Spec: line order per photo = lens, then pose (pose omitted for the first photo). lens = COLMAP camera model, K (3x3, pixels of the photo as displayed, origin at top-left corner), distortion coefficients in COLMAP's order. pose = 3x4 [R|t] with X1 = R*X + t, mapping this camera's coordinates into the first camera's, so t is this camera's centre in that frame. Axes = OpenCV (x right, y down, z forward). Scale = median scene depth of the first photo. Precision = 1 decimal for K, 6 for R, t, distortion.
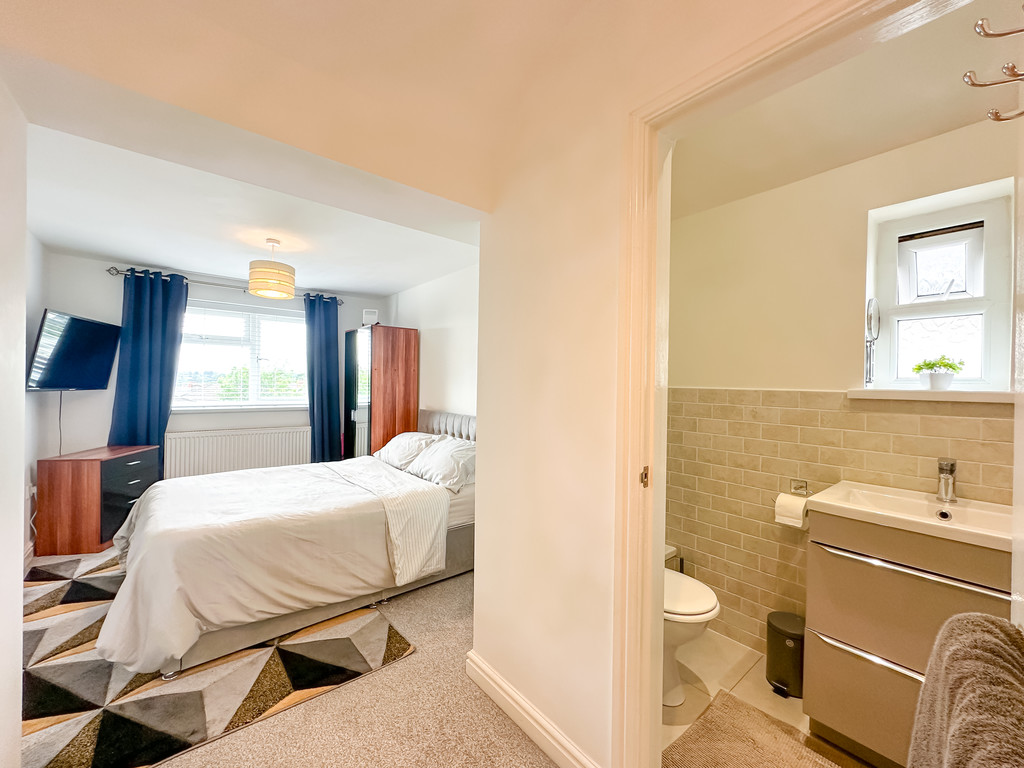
lens RADIAL K [[408.1, 0, 512.0], [0, 408.1, 384.0], [0, 0, 1]] dist [-0.003639, -0.000247]
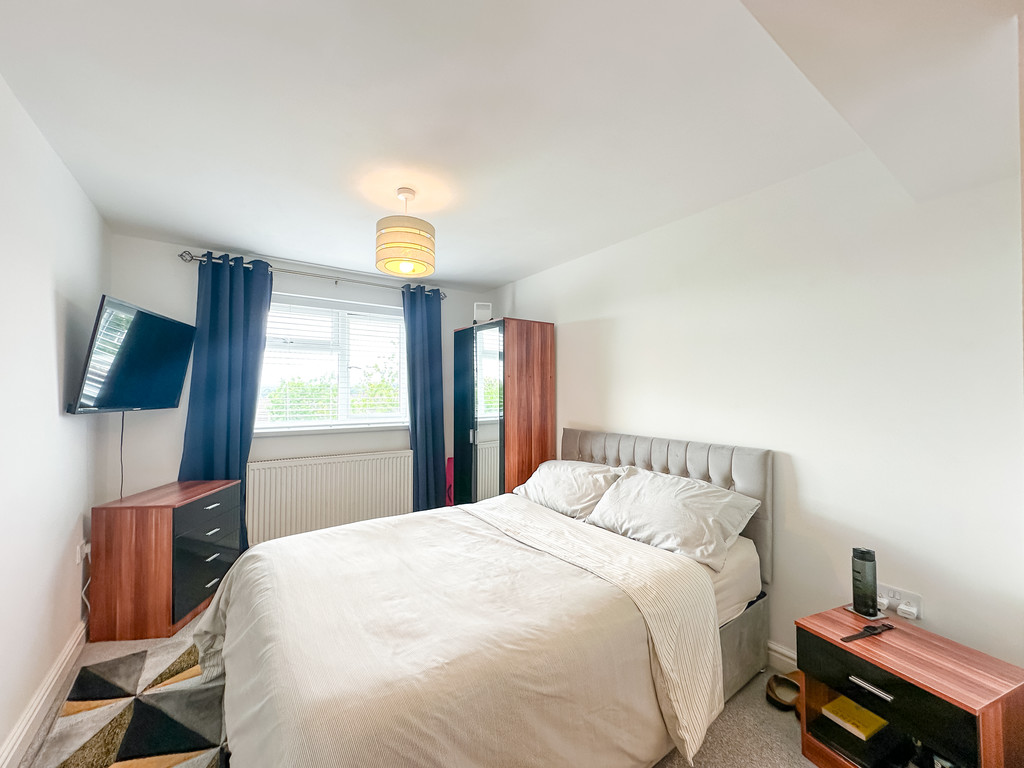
lens RADIAL K [[408.1, 0, 512.0], [0, 408.1, 384.0], [0, 0, 1]] dist [-0.003639, -0.000247]
pose [[0.996755, -0.018526, -0.078331, -0.350468], [0.016538, 0.999526, -0.025951, -0.002213], [0.078774, 0.024571, 0.996590, 0.321465]]
